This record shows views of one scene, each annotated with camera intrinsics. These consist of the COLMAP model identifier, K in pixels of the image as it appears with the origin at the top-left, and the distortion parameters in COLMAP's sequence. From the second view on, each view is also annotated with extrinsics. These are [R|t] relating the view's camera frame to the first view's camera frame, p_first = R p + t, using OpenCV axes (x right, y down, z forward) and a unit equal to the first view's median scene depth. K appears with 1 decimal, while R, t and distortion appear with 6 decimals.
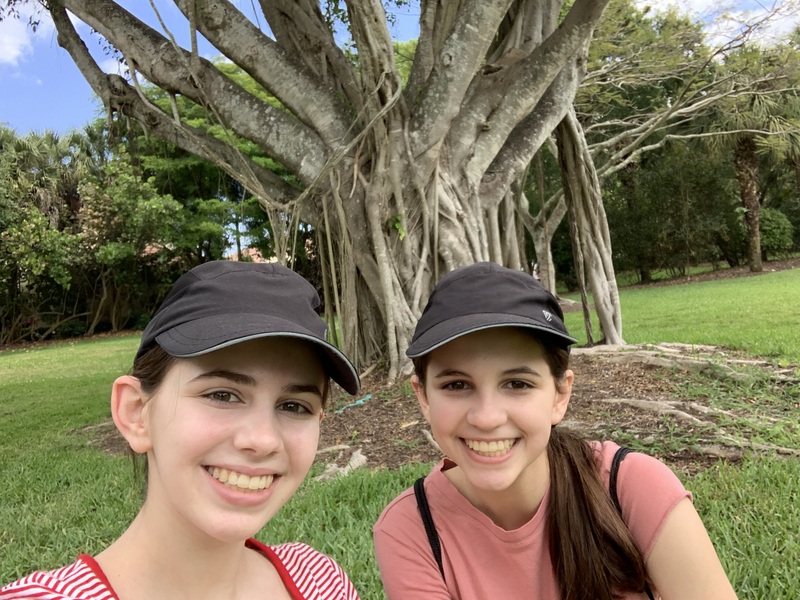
lens RADIAL K [[761.1, 0, 404.5], [0, 761.1, 312.0], [0, 0, 1]] dist [0.087527, -0.224417]
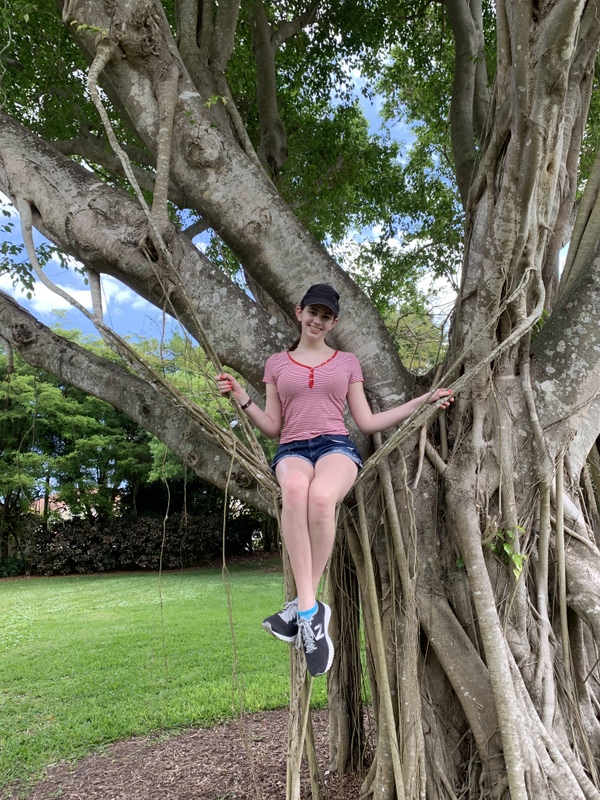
lens RADIAL K [[625.8, 0, 300.9], [0, 625.8, 396.6], [0, 0, 1]] dist [0.081733, -0.124798]
pose [[0.980947, 0.101091, 0.165902, -0.227552], [-0.055052, 0.963593, -0.261646, -0.090757], [-0.186312, 0.247527, 0.950799, 0.573145]]
